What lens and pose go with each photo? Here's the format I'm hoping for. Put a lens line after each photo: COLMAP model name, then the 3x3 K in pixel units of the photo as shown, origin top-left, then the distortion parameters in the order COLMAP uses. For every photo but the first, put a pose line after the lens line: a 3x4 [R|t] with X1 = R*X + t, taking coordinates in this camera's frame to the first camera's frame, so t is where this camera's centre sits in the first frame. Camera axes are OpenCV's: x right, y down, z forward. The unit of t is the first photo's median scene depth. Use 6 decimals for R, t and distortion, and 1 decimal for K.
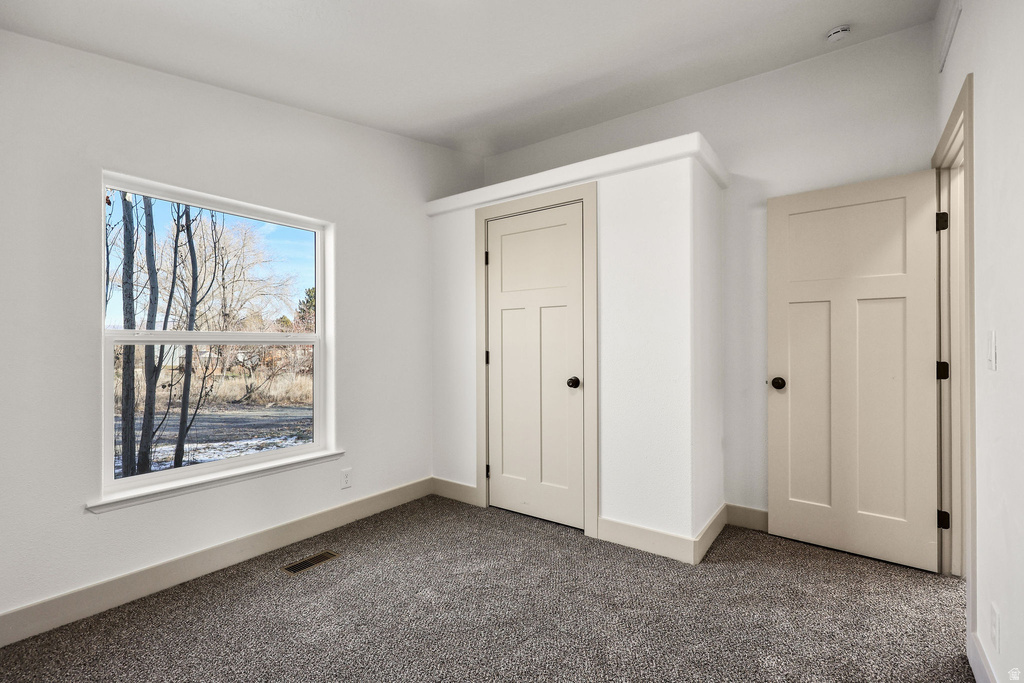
lens RADIAL K [[463.9, 0, 510.6], [0, 463.9, 340.1], [0, 0, 1]] dist [0.000413, 0.001186]
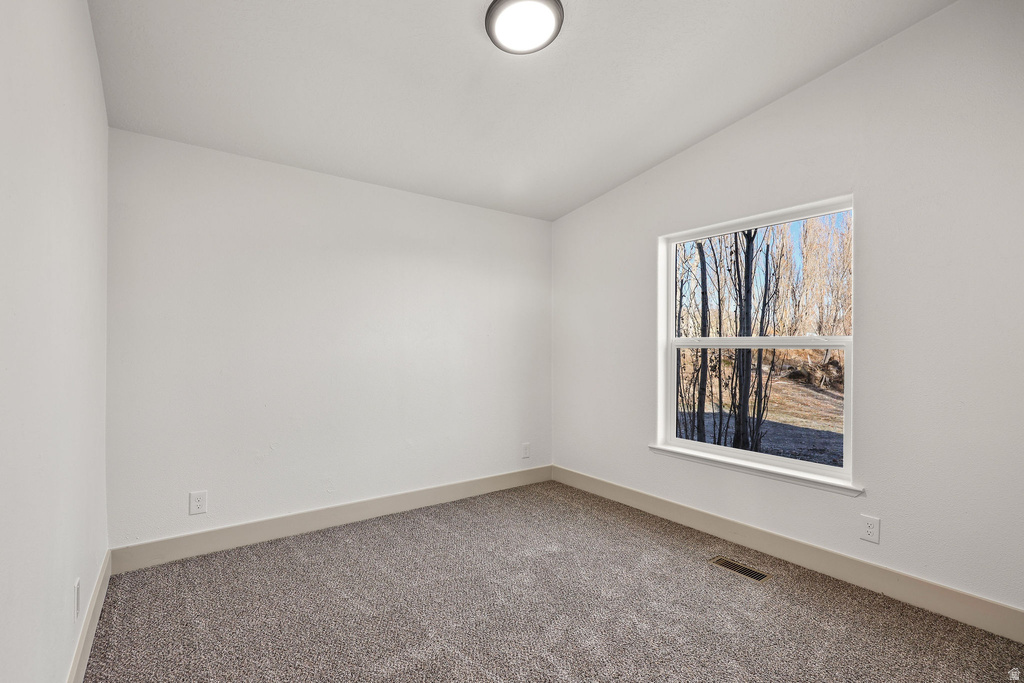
lens RADIAL K [[463.9, 0, 509.0], [0, 463.9, 338.9], [0, 0, 1]] dist [0.000413, 0.001186]
pose [[-0.294264, -0.015719, -0.955595, 0.652608], [0.002672, 0.999847, -0.017270, 0.004599], [0.955720, -0.007635, -0.294177, 0.809604]]
